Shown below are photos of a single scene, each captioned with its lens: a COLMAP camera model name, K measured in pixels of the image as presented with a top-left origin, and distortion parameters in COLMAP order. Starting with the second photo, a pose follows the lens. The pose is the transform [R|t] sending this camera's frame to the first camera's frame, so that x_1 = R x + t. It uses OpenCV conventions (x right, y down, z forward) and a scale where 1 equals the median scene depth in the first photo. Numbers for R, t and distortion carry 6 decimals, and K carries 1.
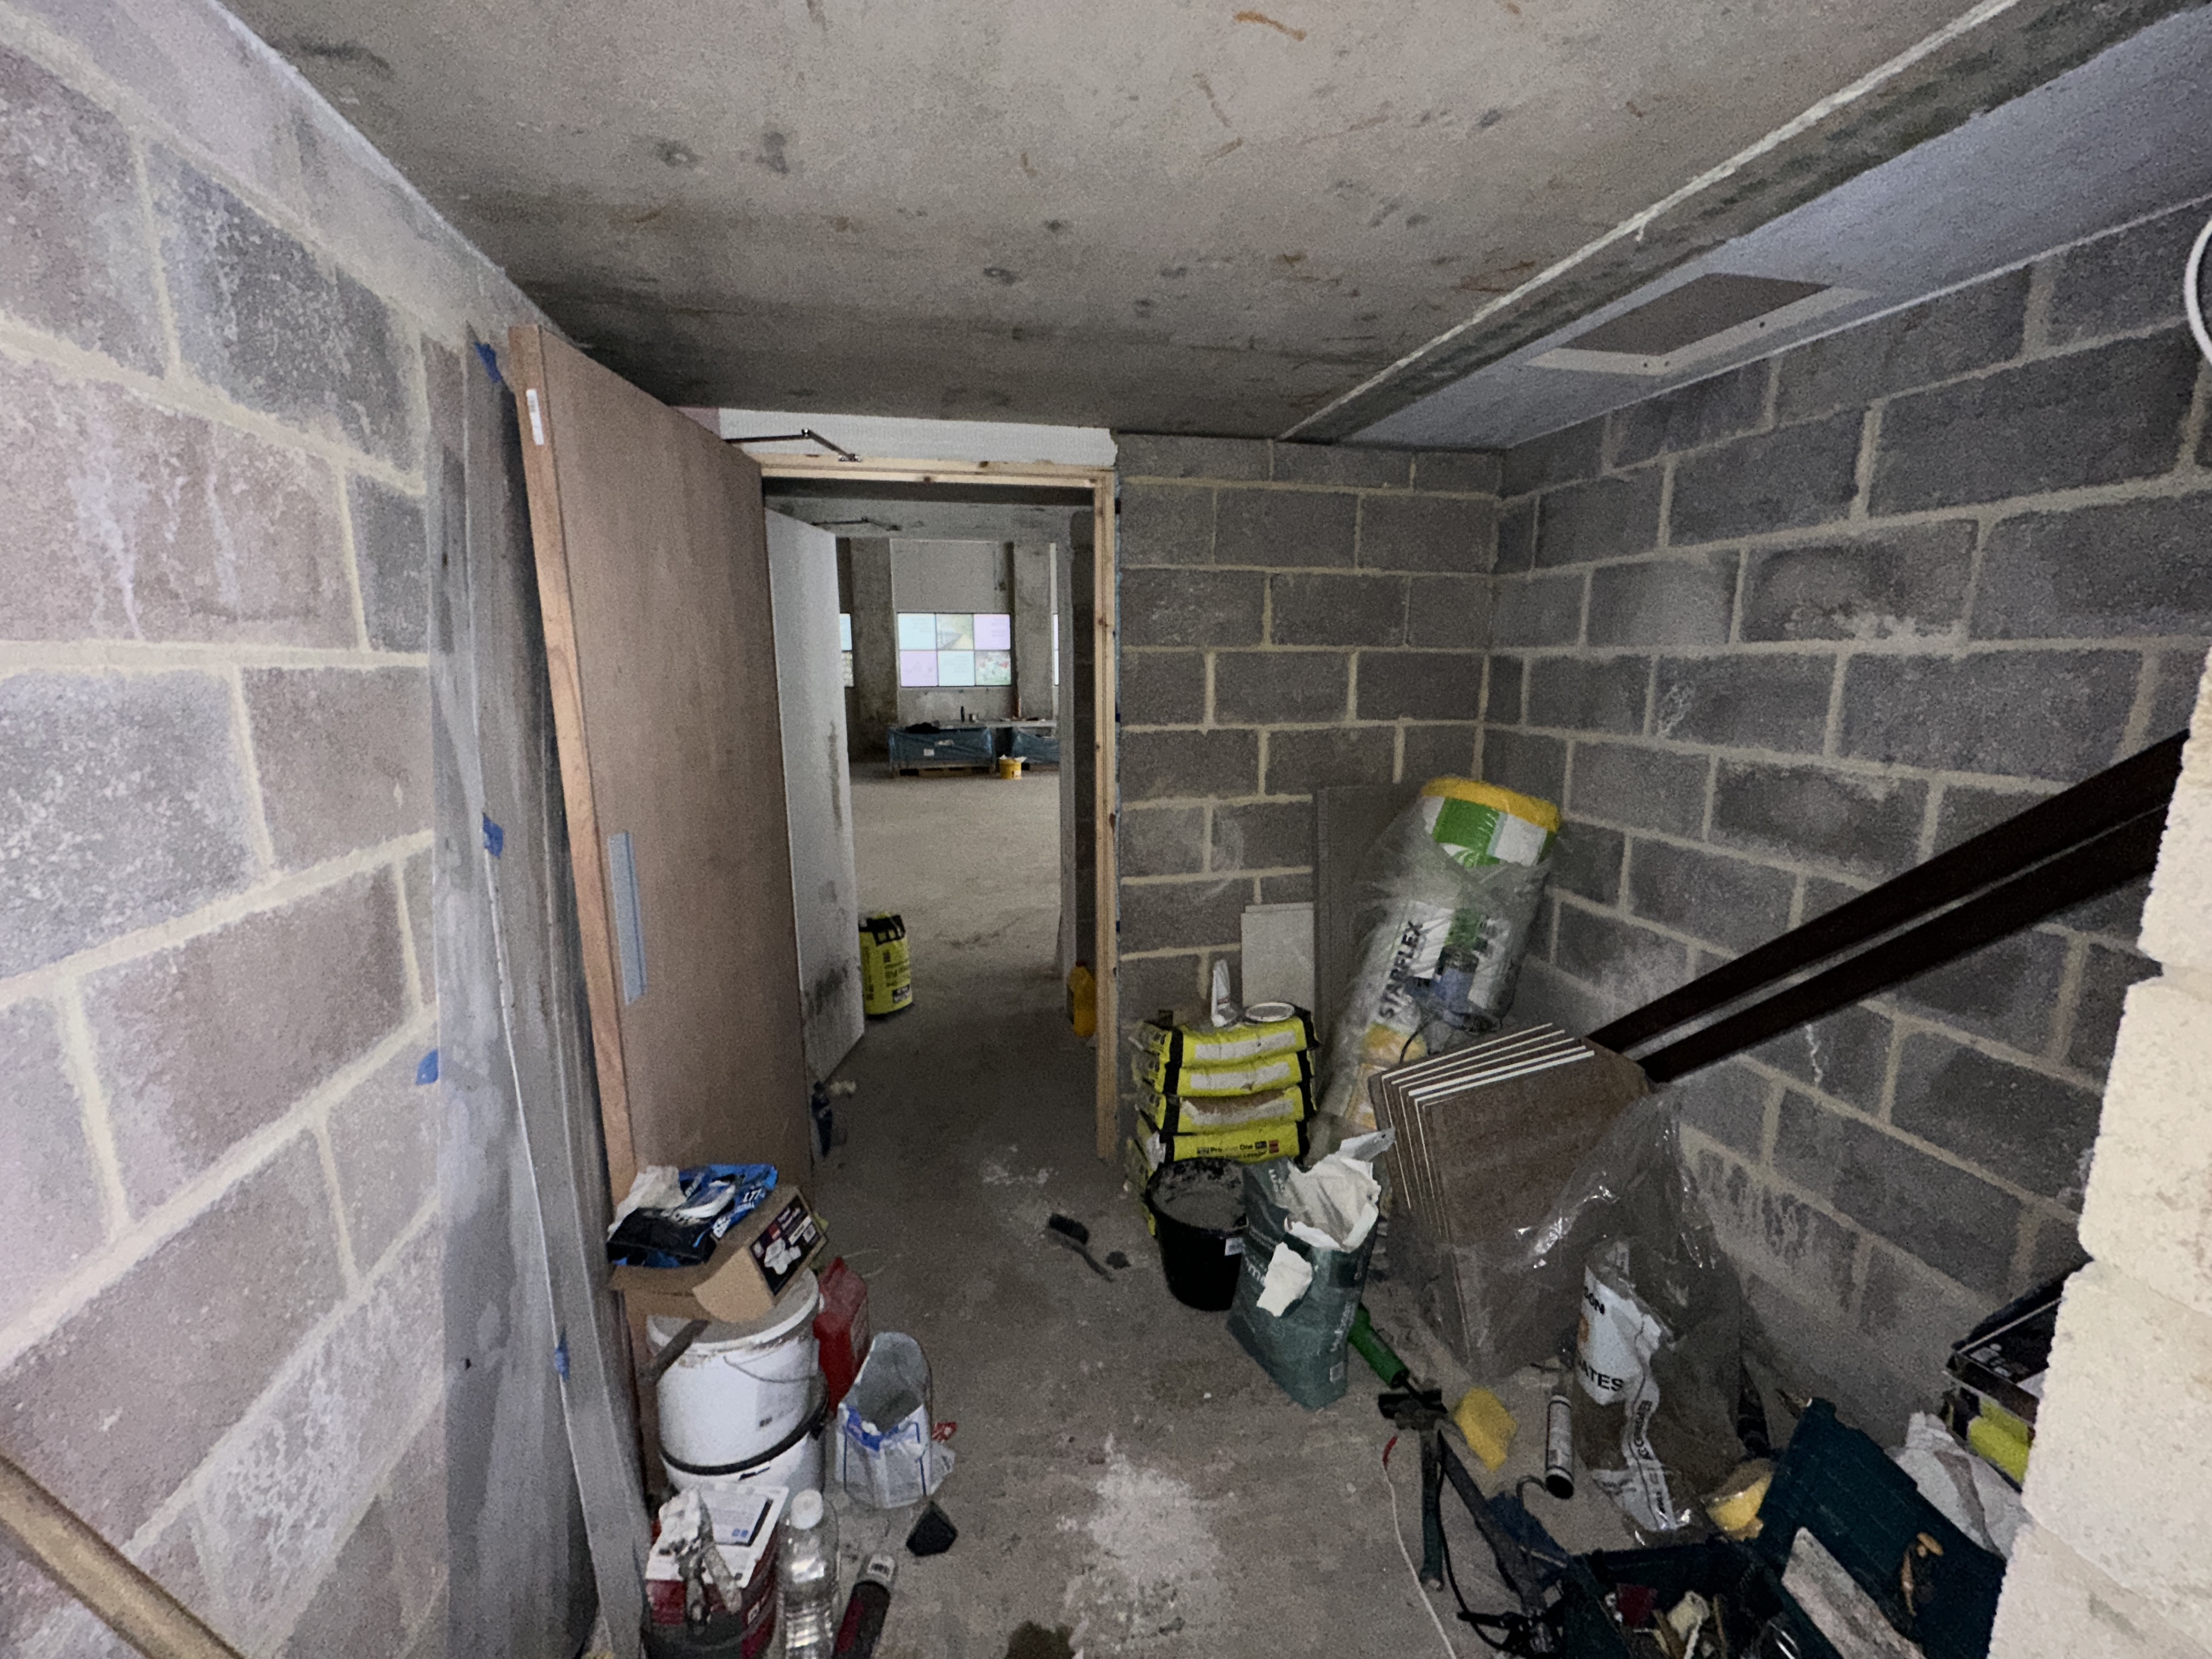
lens RADIAL K [[883.3, 0, 1106.9], [0, 883.3, 829.9], [0, 0, 1]] dist [-0.005834, 0.000847]
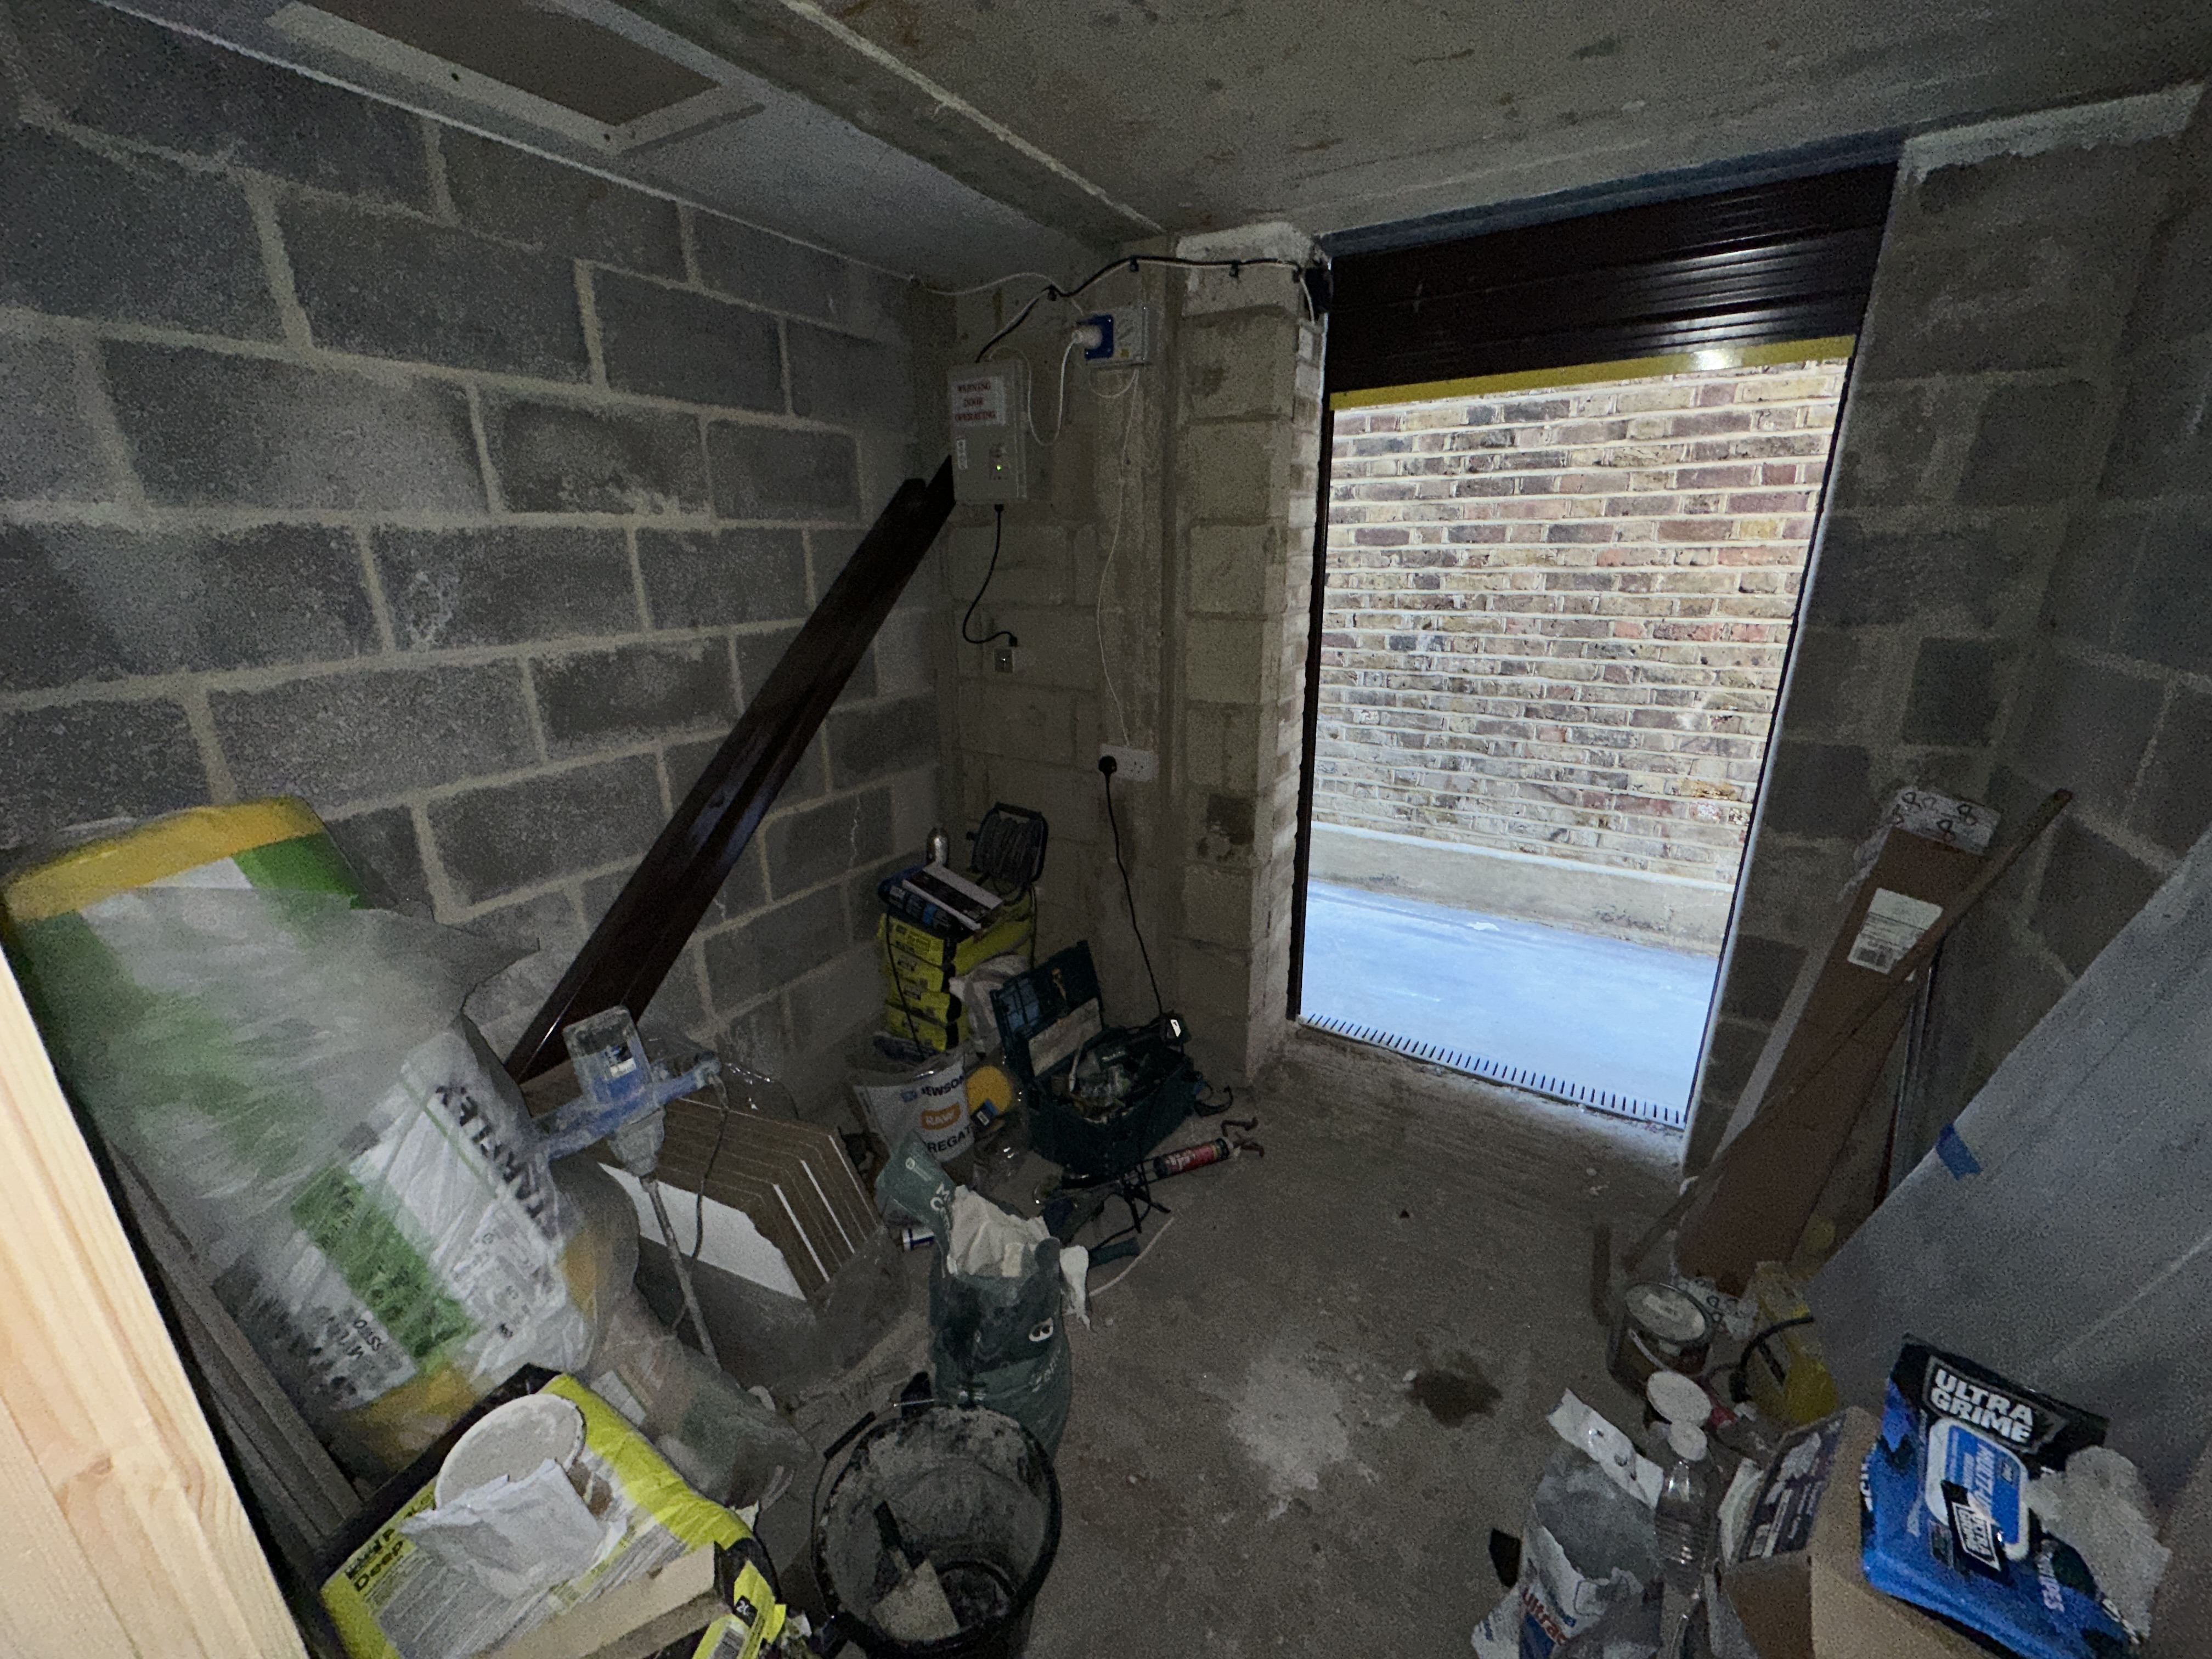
lens RADIAL K [[883.3, 0, 1106.9], [0, 883.3, 829.9], [0, 0, 1]] dist [-0.005834, 0.000847]
pose [[-0.734535, -0.195613, 0.649764, -0.295894], [0.142527, 0.891713, 0.429575, -0.245166], [-0.663434, 0.408147, -0.627114, 1.398059]]
